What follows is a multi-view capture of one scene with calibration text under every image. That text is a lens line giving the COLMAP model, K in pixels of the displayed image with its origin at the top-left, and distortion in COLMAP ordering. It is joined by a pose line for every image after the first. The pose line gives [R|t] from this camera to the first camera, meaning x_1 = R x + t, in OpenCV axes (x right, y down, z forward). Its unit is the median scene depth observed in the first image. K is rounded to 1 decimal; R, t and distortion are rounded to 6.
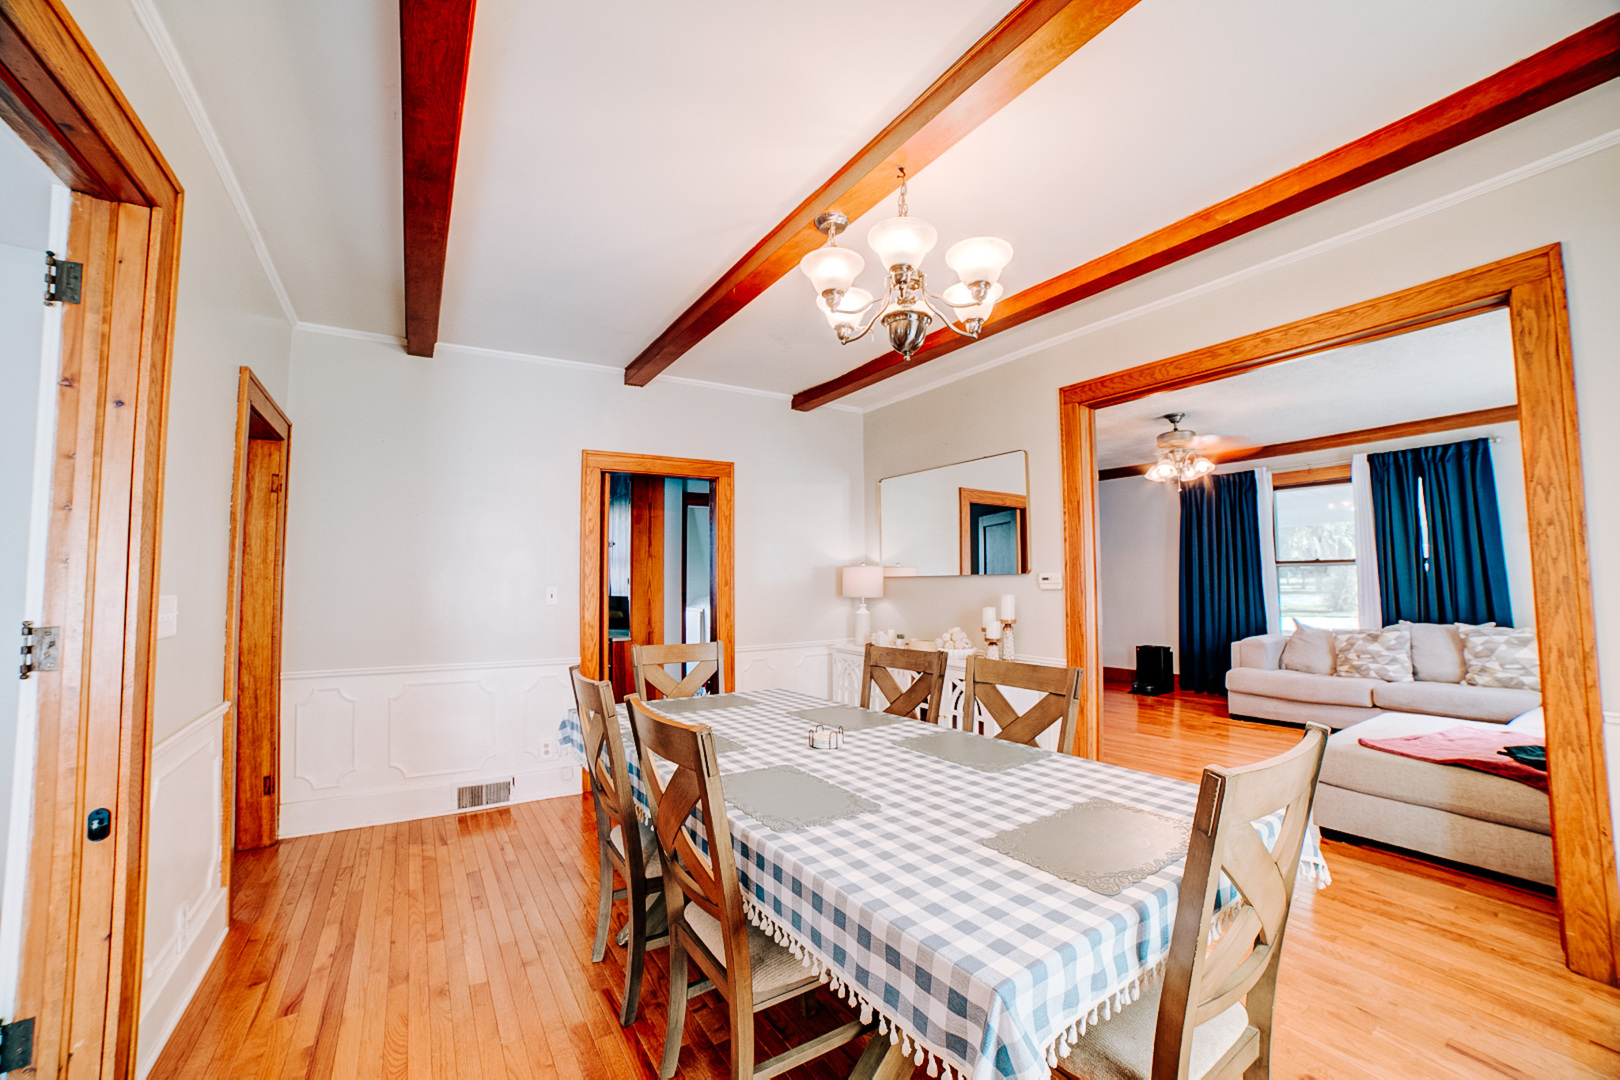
lens RADIAL K [[638.7, 0, 806.0], [0, 638.7, 544.2], [0, 0, 1]] dist [-0.112646, 0.034572]
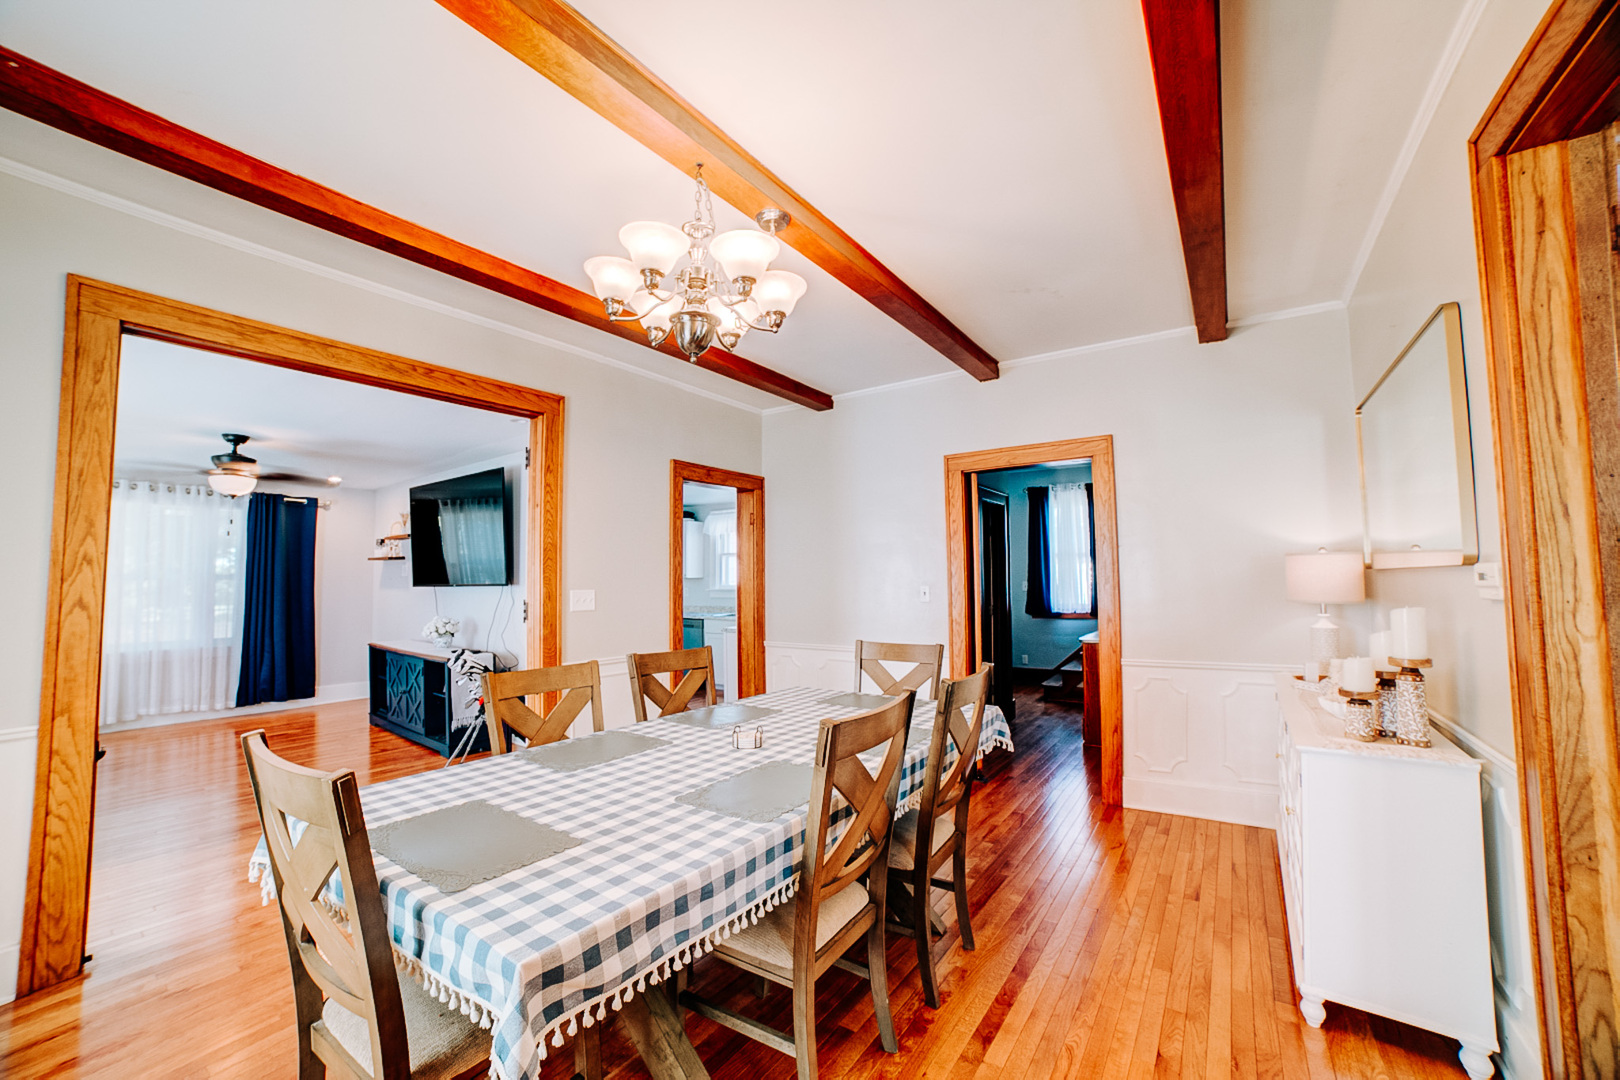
lens RADIAL K [[638.7, 0, 806.0], [0, 638.7, 544.2], [0, 0, 1]] dist [-0.112646, 0.034572]
pose [[0.383046, -0.049657, -0.922394, 1.338209], [0.058911, 0.997834, -0.029254, 0.039089], [0.921849, -0.043133, 0.385142, 0.923240]]
